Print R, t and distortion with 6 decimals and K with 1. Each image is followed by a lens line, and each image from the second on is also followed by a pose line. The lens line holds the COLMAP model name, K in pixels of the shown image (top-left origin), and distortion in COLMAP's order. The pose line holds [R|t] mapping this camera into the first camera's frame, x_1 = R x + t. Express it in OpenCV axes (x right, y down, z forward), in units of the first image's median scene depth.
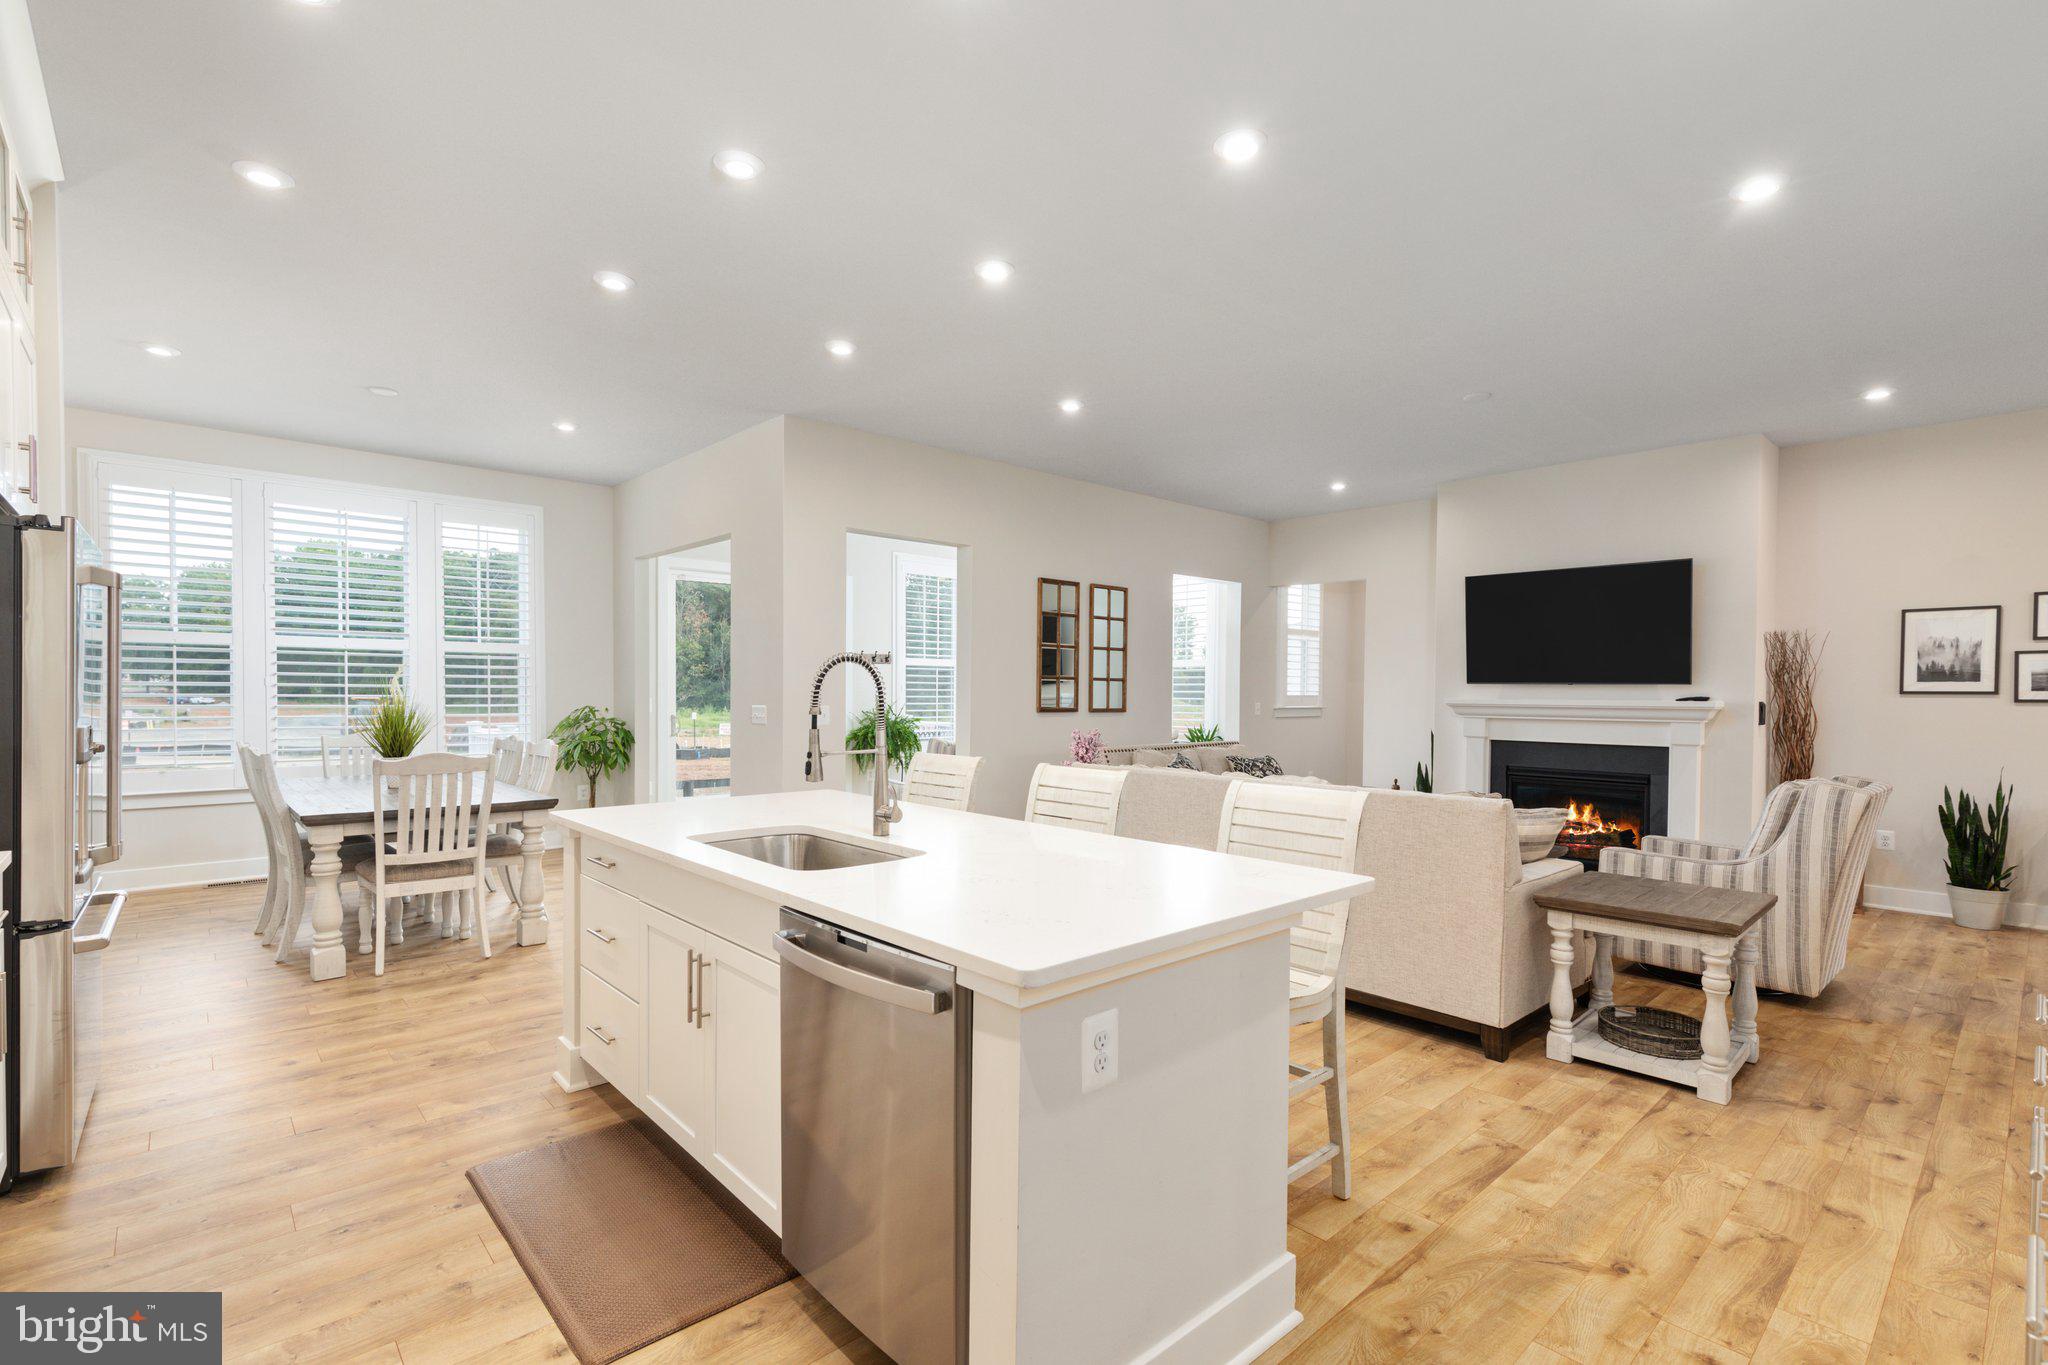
lens RADIAL K [[935.4, 0, 1031.0], [0, 935.4, 702.8], [0, 0, 1]] dist [0.013024, -0.000139]
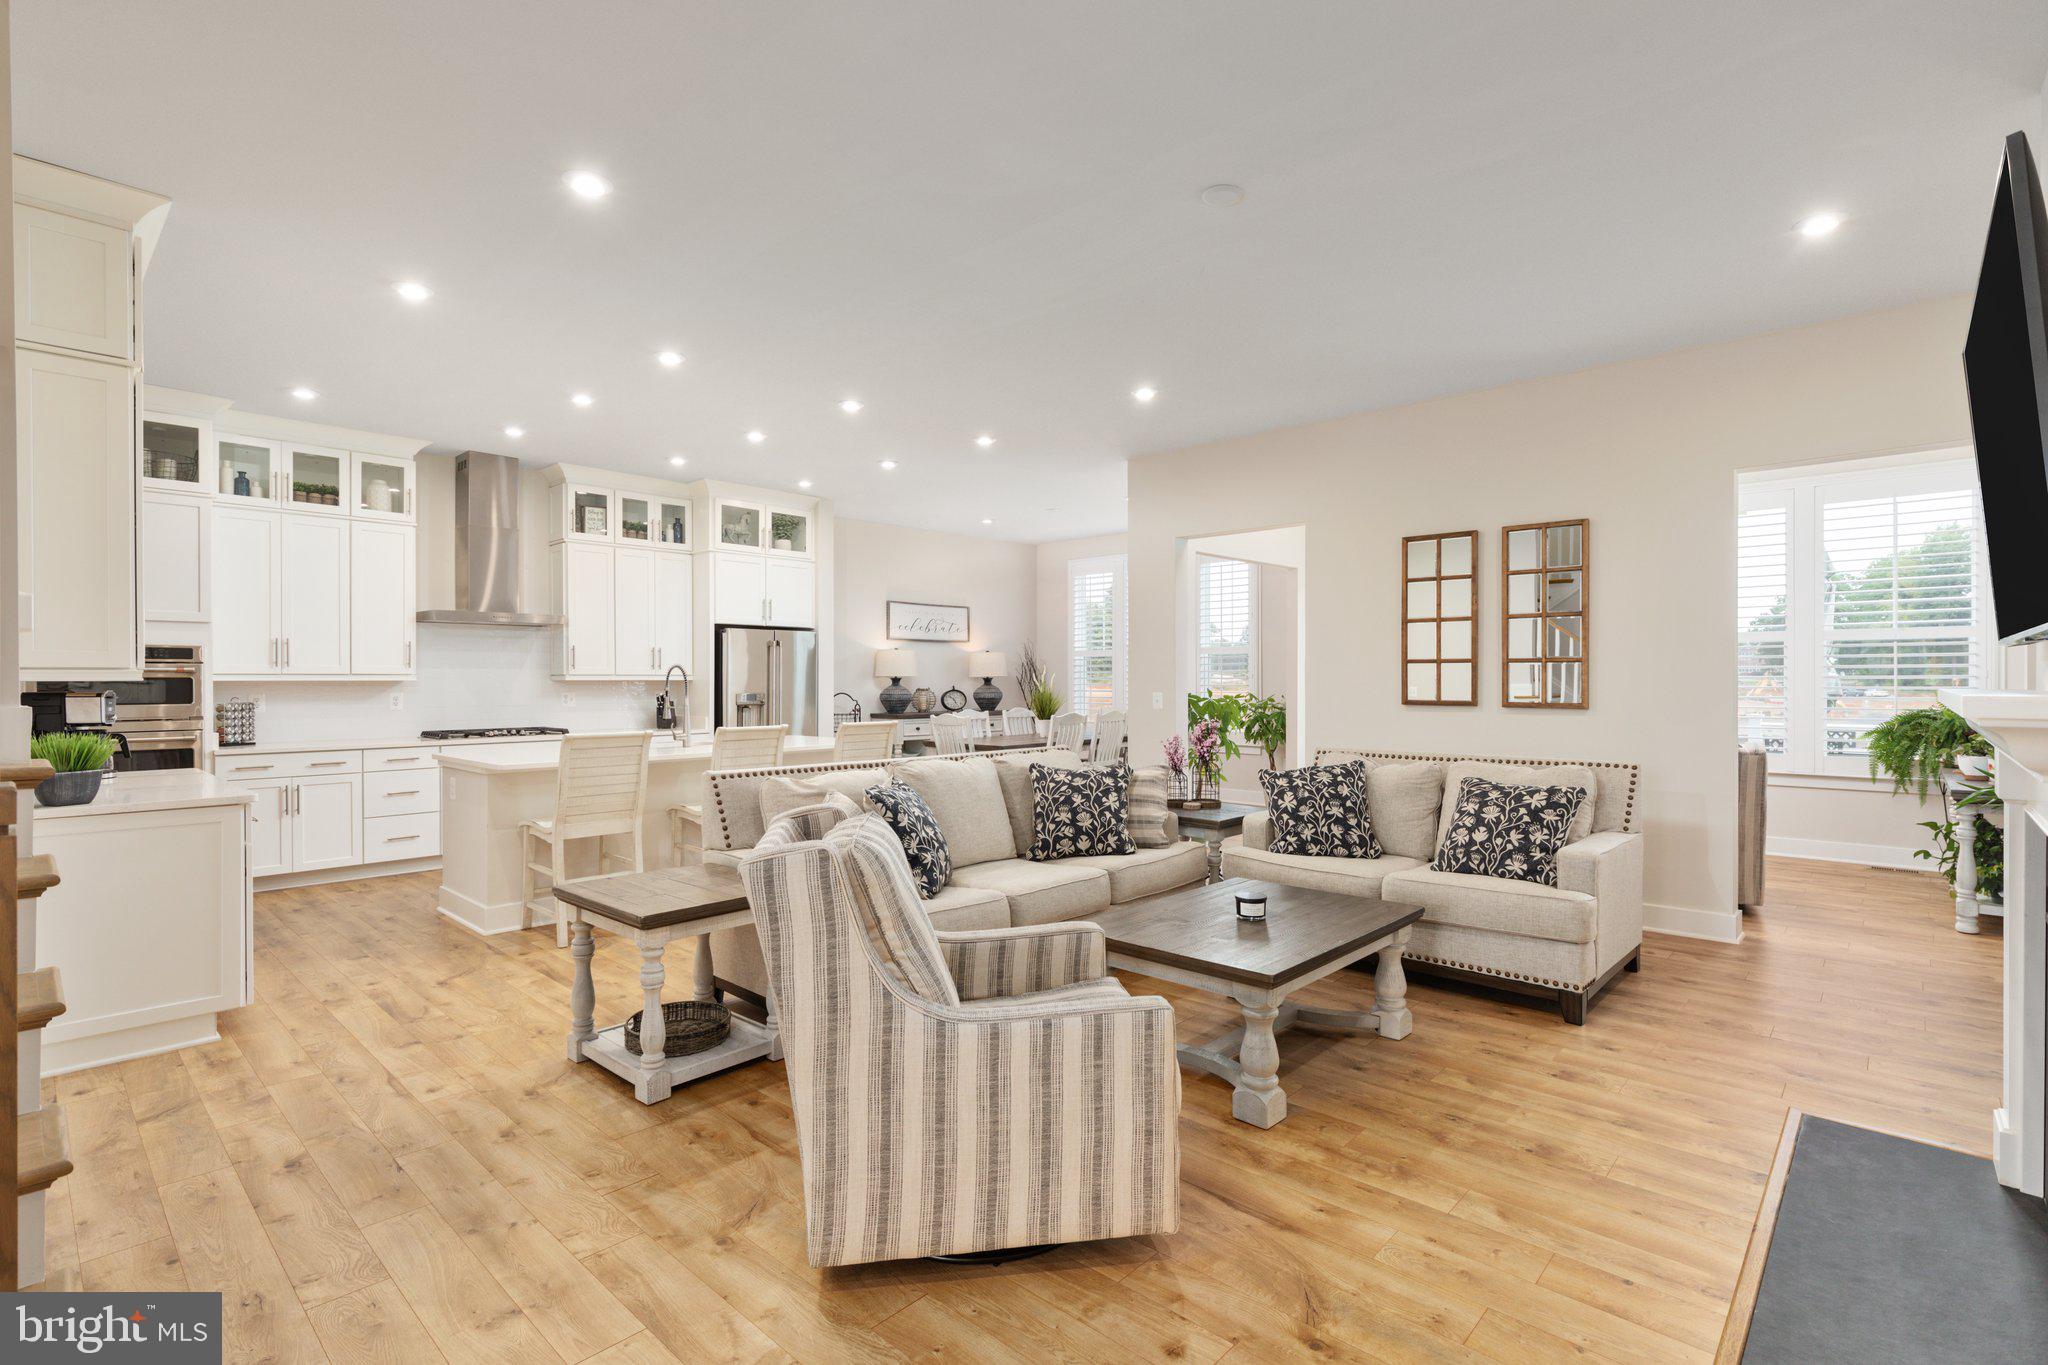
lens RADIAL K [[951.5, 0, 1030.7], [0, 951.5, 680.2], [0, 0, 1]] dist [-0.001174, -0.001613]
pose [[0.082257, -0.006218, -0.996592, 1.014413], [-0.010353, 0.999921, -0.007094, -0.002226], [0.996557, 0.010901, 0.082186, 0.778798]]
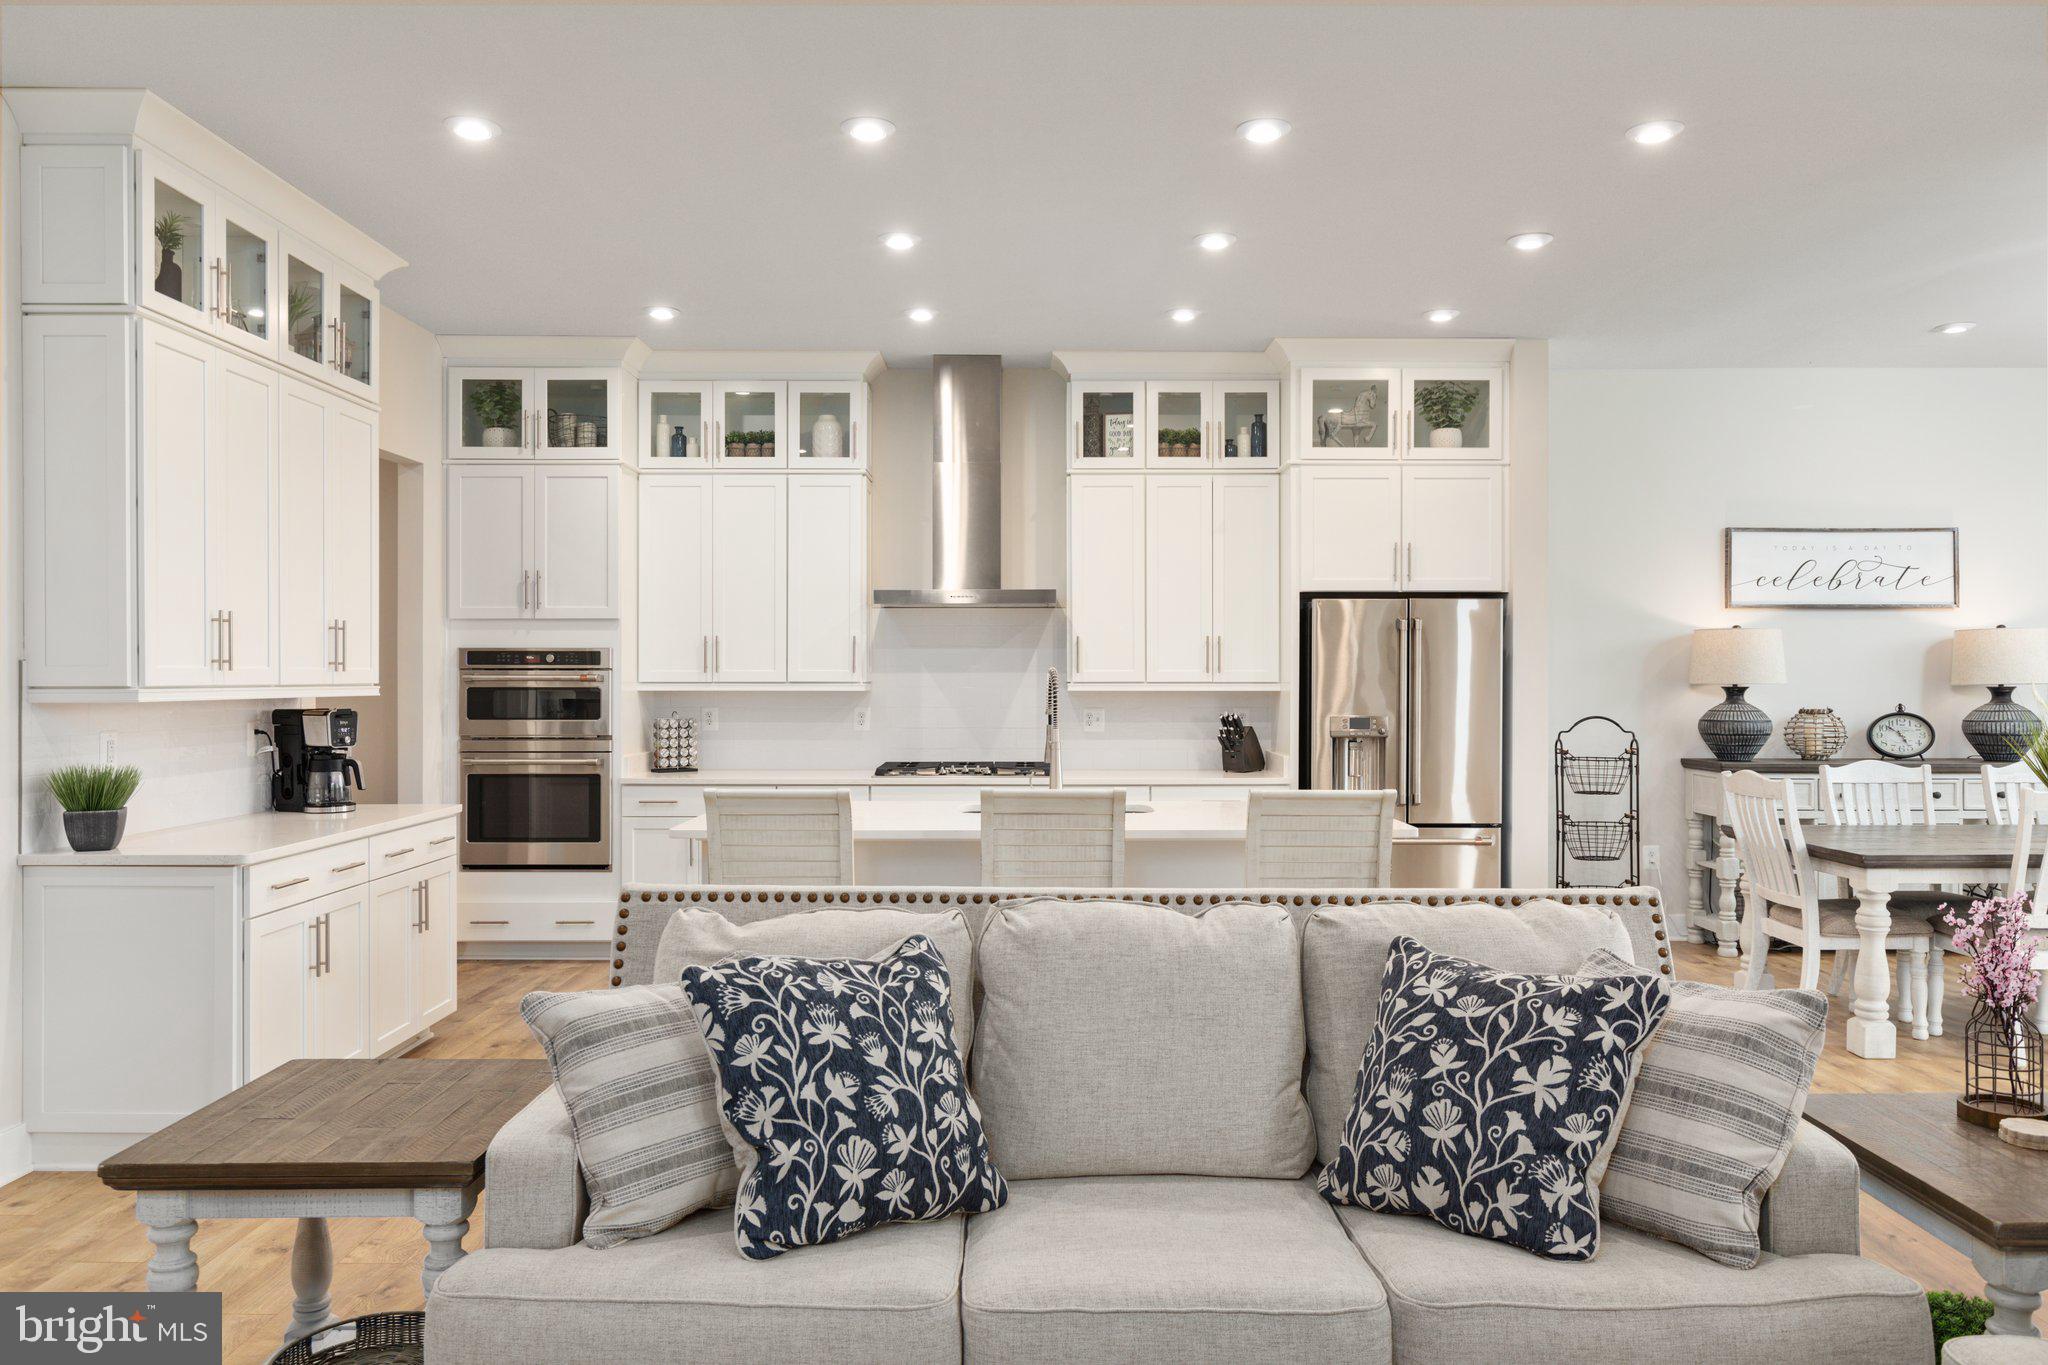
lens RADIAL K [[1452.5, 0, 1032.3], [0, 1452.5, 676.5], [0, 0, 1]] dist [0.002362, -0.004370]
pose [[-0.675848, -0.006078, -0.737016, 0.612820], [-0.014114, 0.999889, 0.004697, -0.023090], [0.736906, 0.013577, -0.675859, 1.094090]]
